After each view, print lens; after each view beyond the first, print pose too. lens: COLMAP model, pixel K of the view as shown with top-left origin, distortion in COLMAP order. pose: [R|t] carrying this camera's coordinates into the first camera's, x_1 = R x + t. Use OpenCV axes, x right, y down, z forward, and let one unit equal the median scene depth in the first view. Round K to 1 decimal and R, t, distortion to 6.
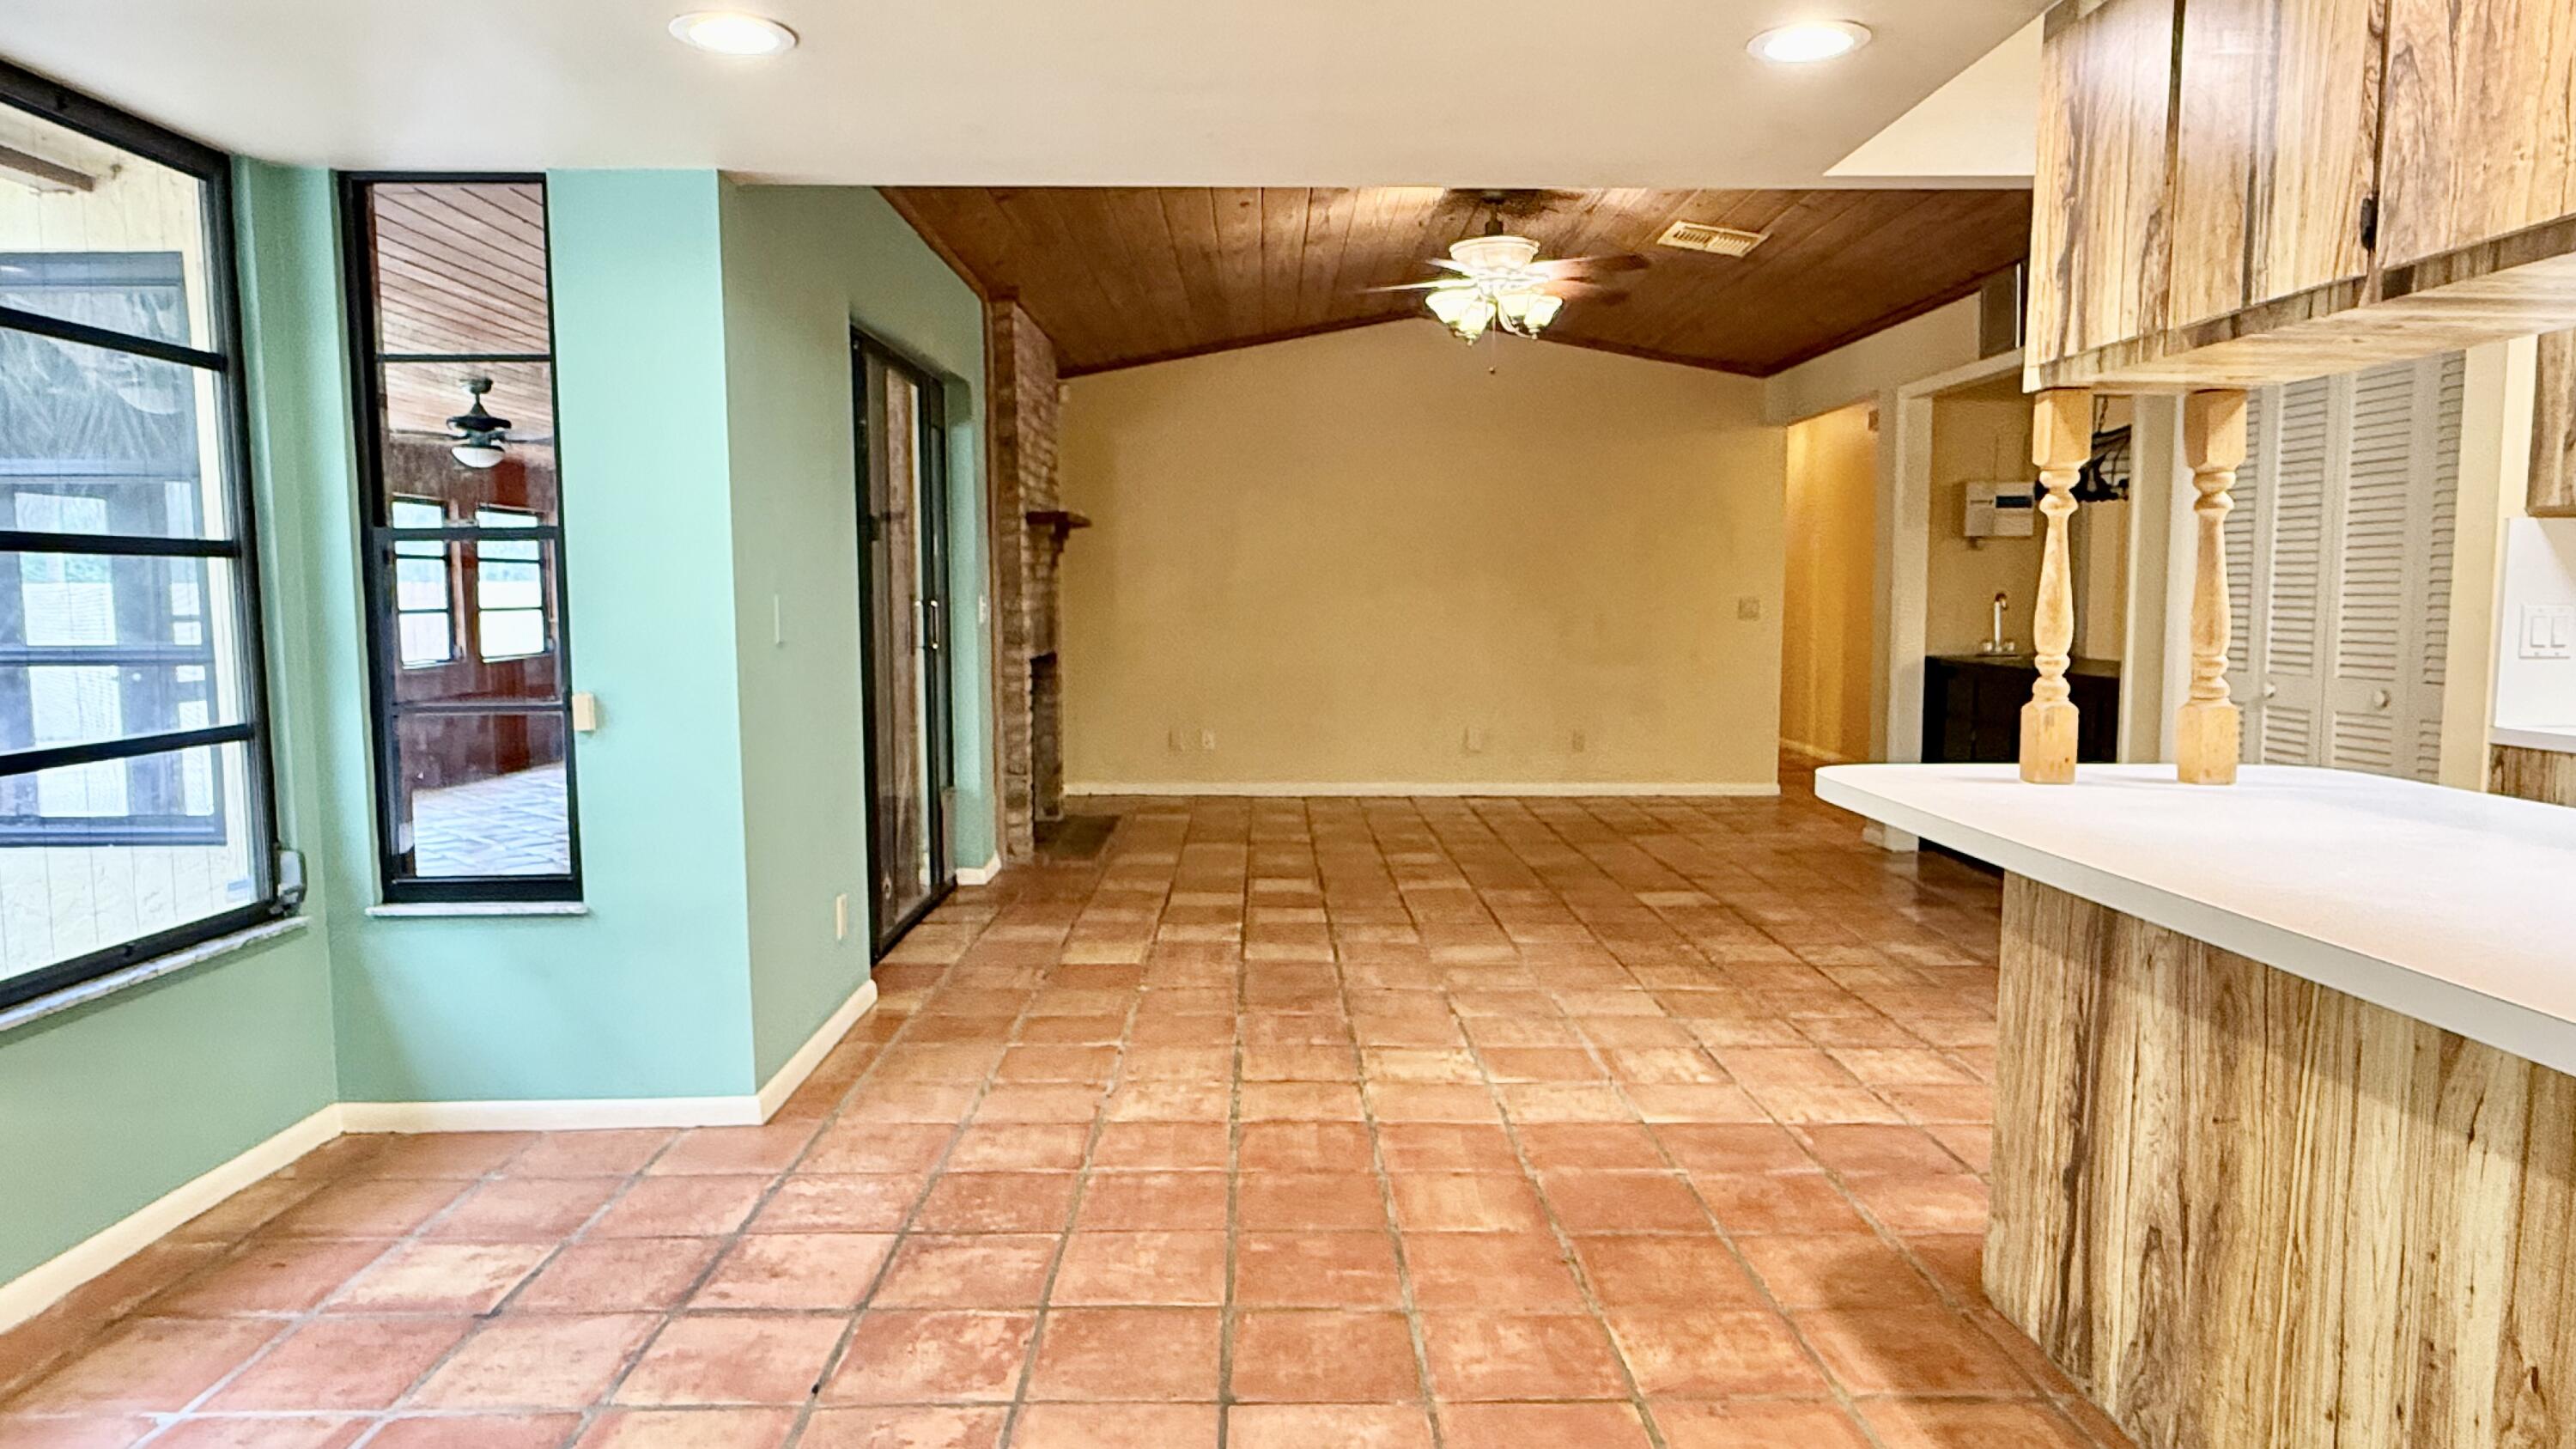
lens RADIAL K [[1567.3, 0, 1292.8], [0, 1567.3, 730.5], [0, 0, 1]] dist [-0.001824, 0.001703]
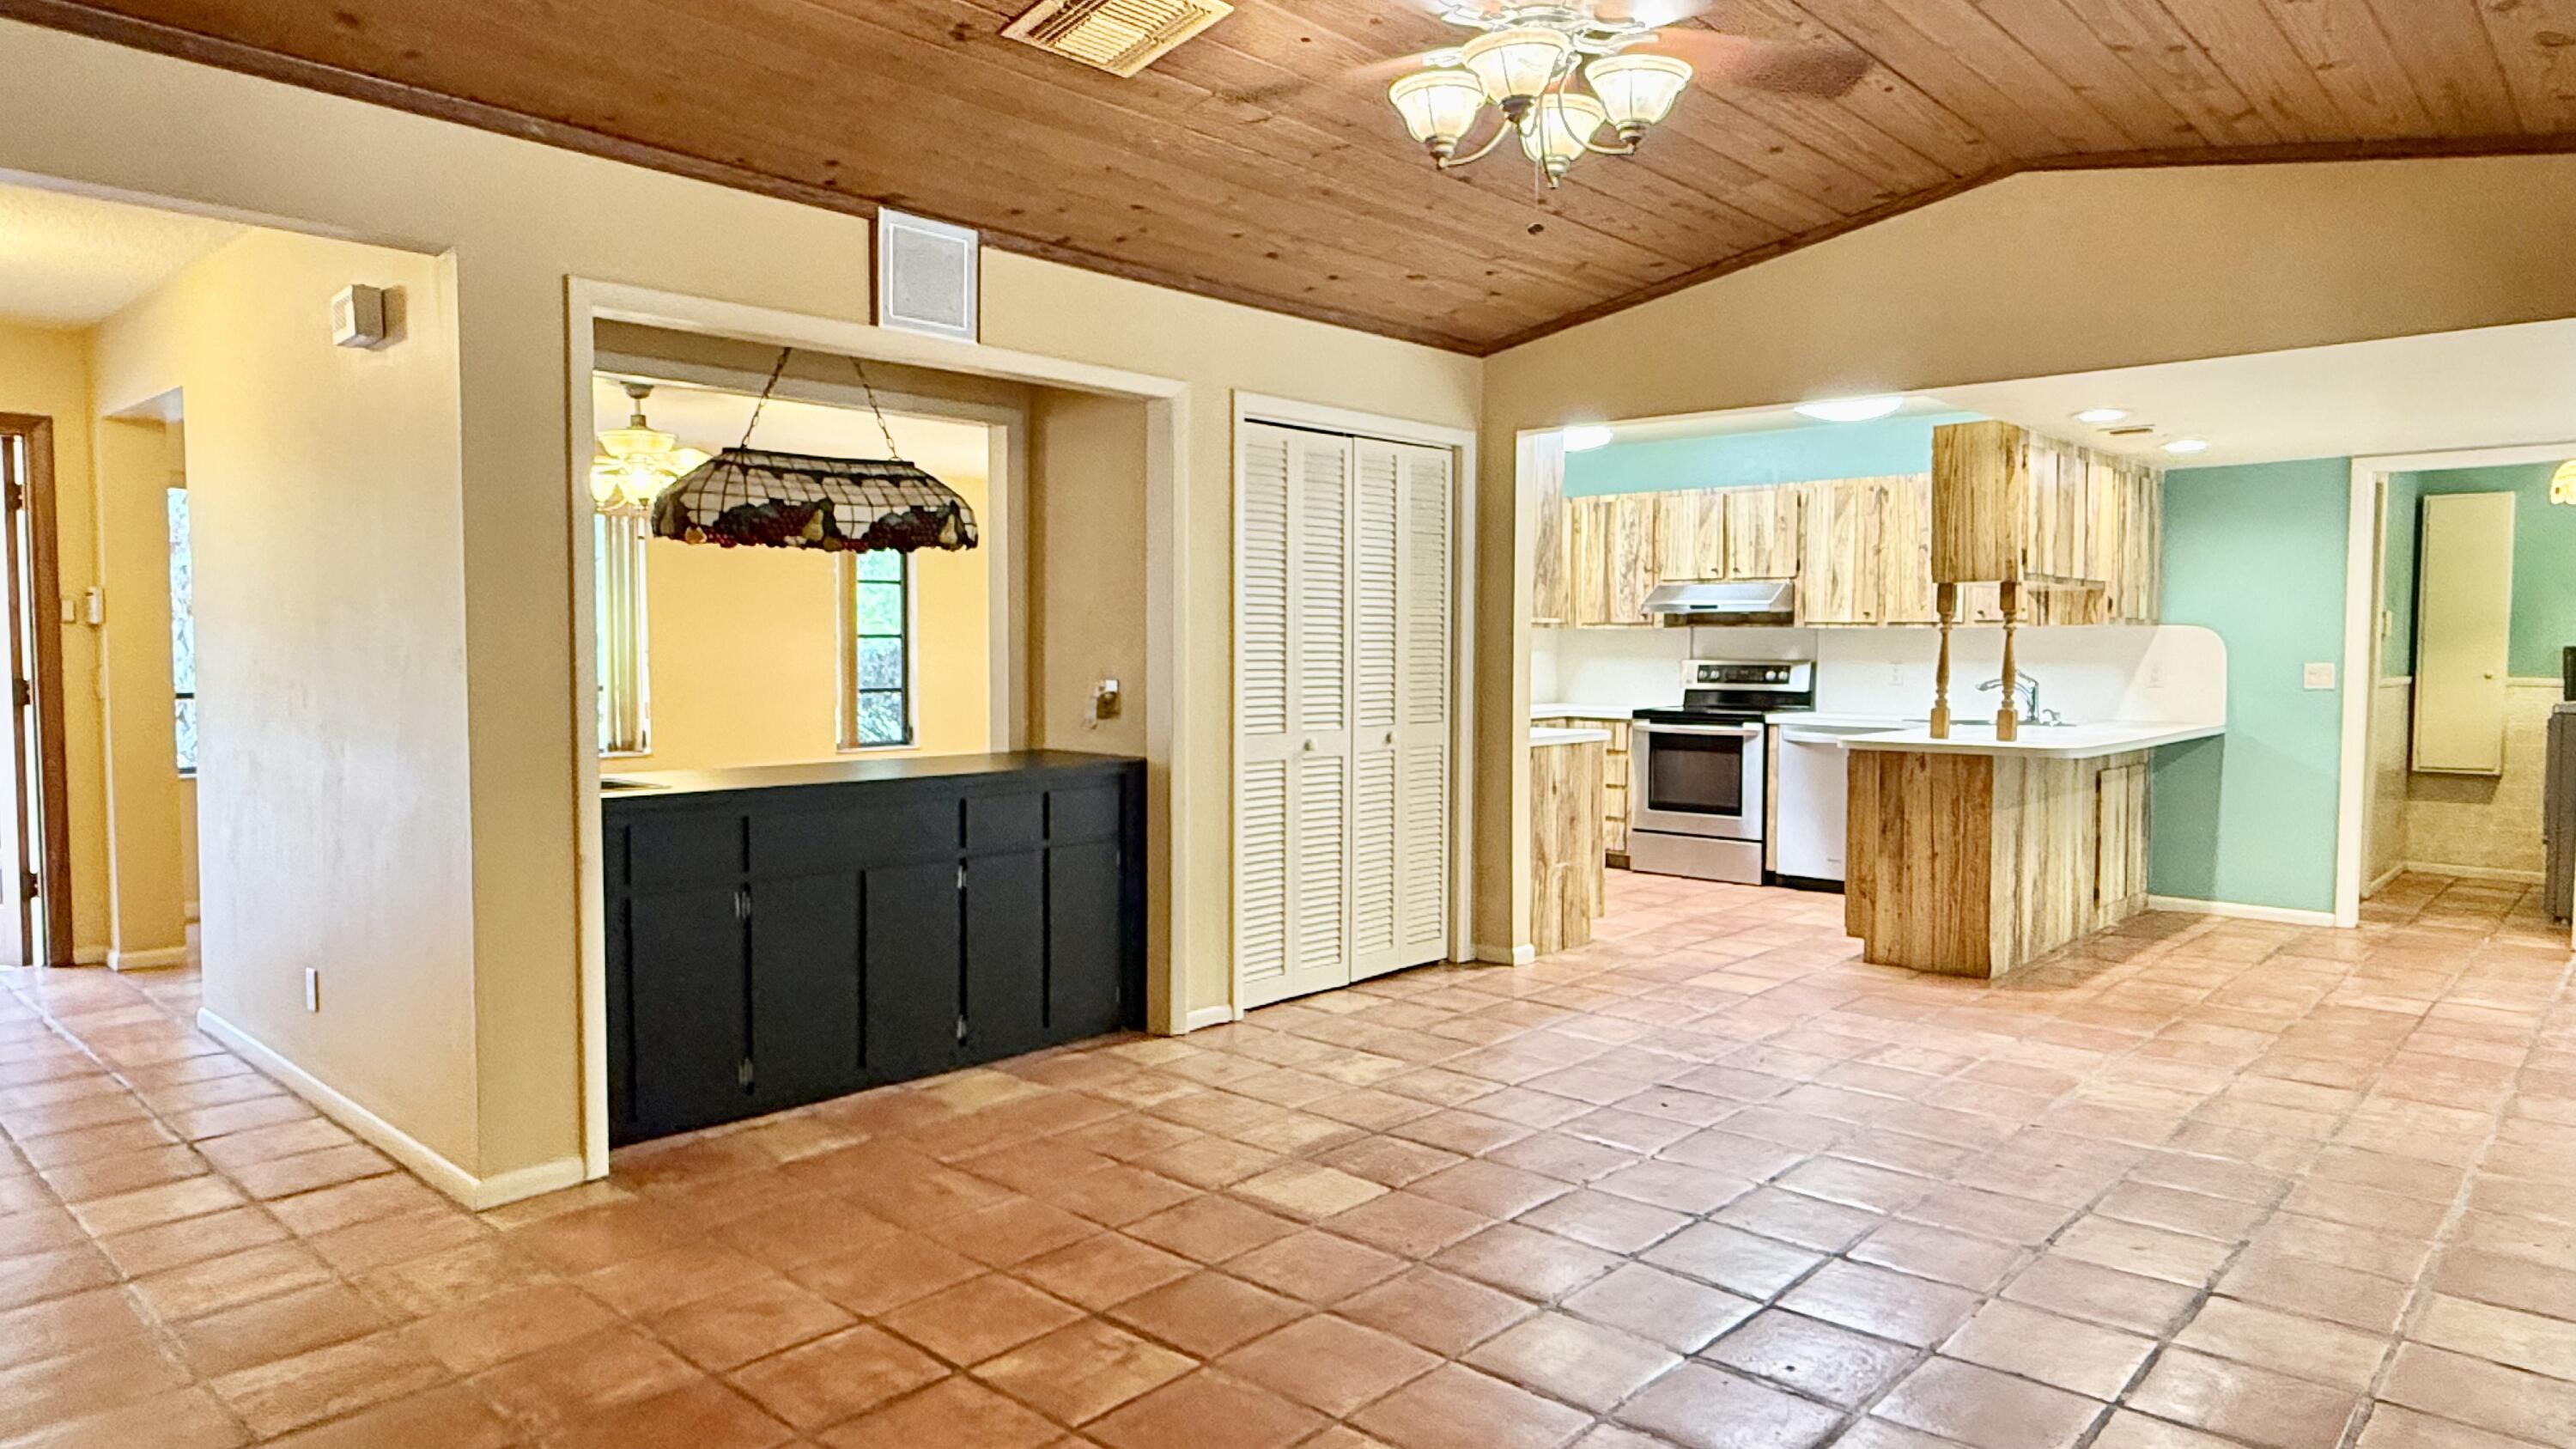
lens RADIAL K [[1567.3, 0, 1287.6], [0, 1567.3, 716.8], [0, 0, 1]] dist [-0.001824, 0.001703]
pose [[-0.720458, -0.030713, 0.692819, -0.283475], [0.063960, 0.991818, 0.110479, -0.246632], [-0.690543, 0.123908, -0.712599, 2.520010]]
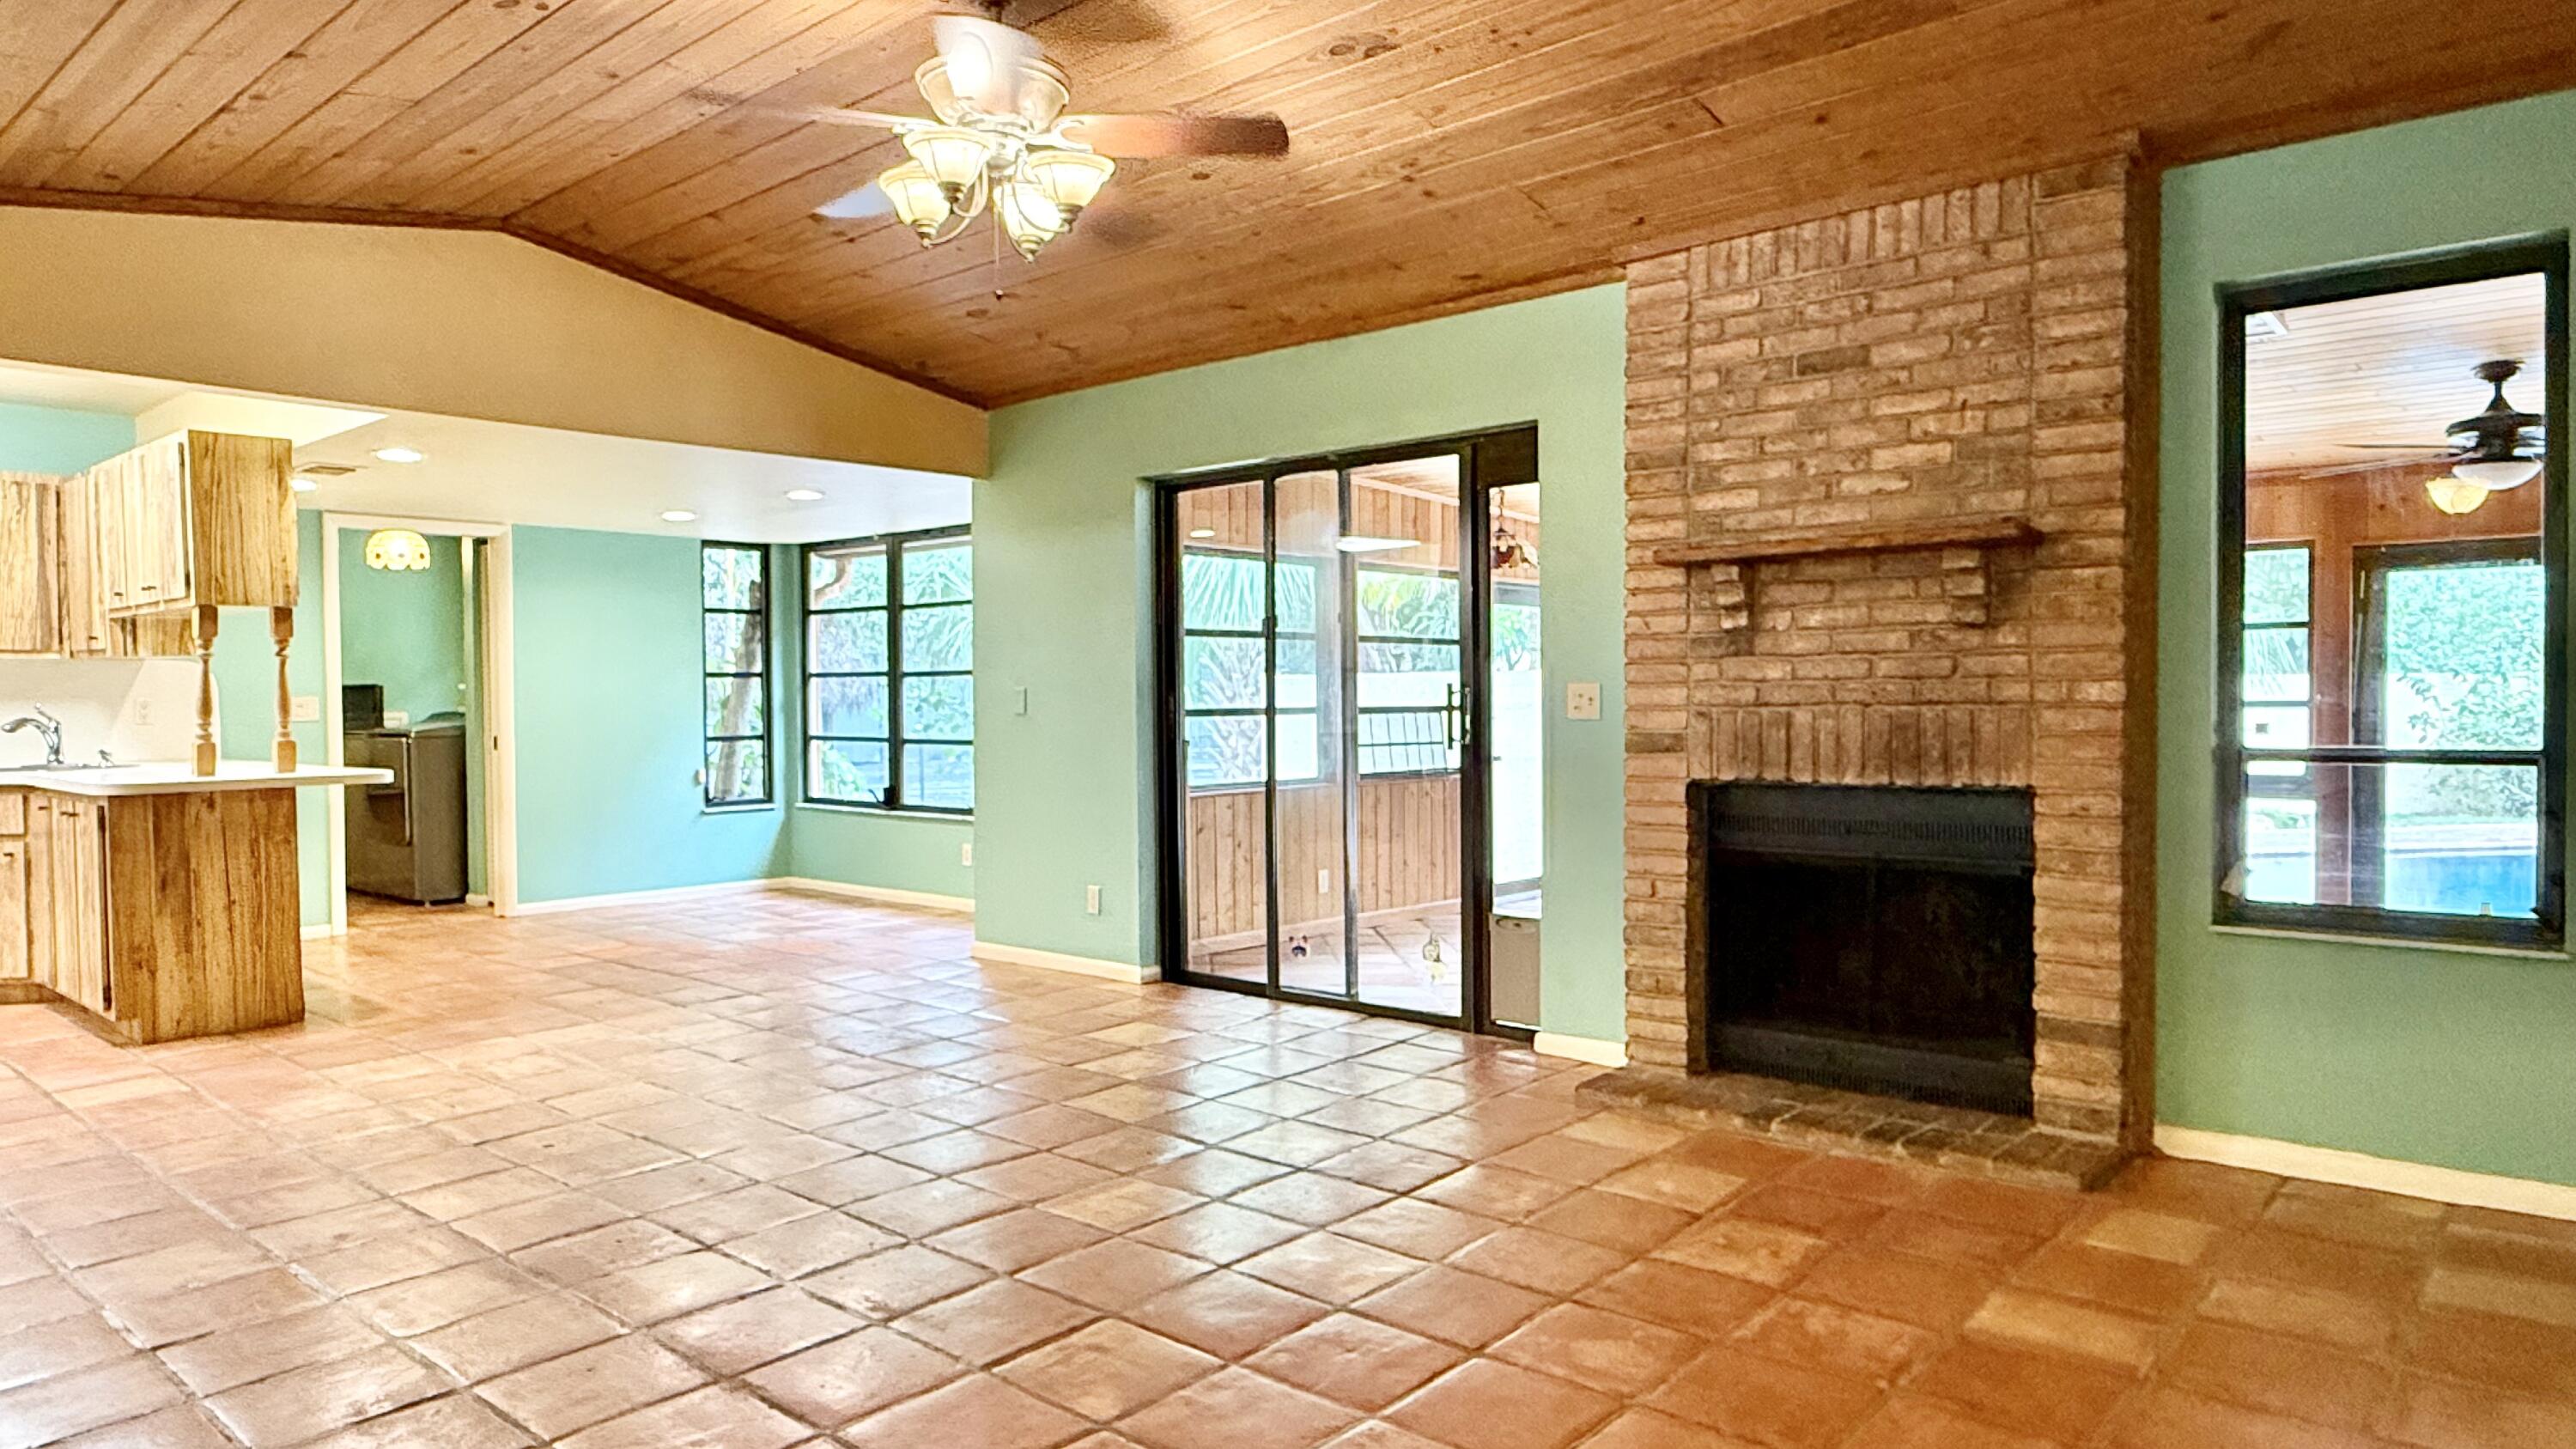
lens RADIAL K [[1567.3, 0, 1260.9], [0, 1567.3, 726.0], [0, 0, 1]] dist [-0.001824, 0.001703]
pose [[-0.680163, 0.023927, -0.732670, 0.864918], [-0.055408, 0.994930, 0.083928, -0.224869], [0.730964, 0.097681, -0.675389, 2.619358]]
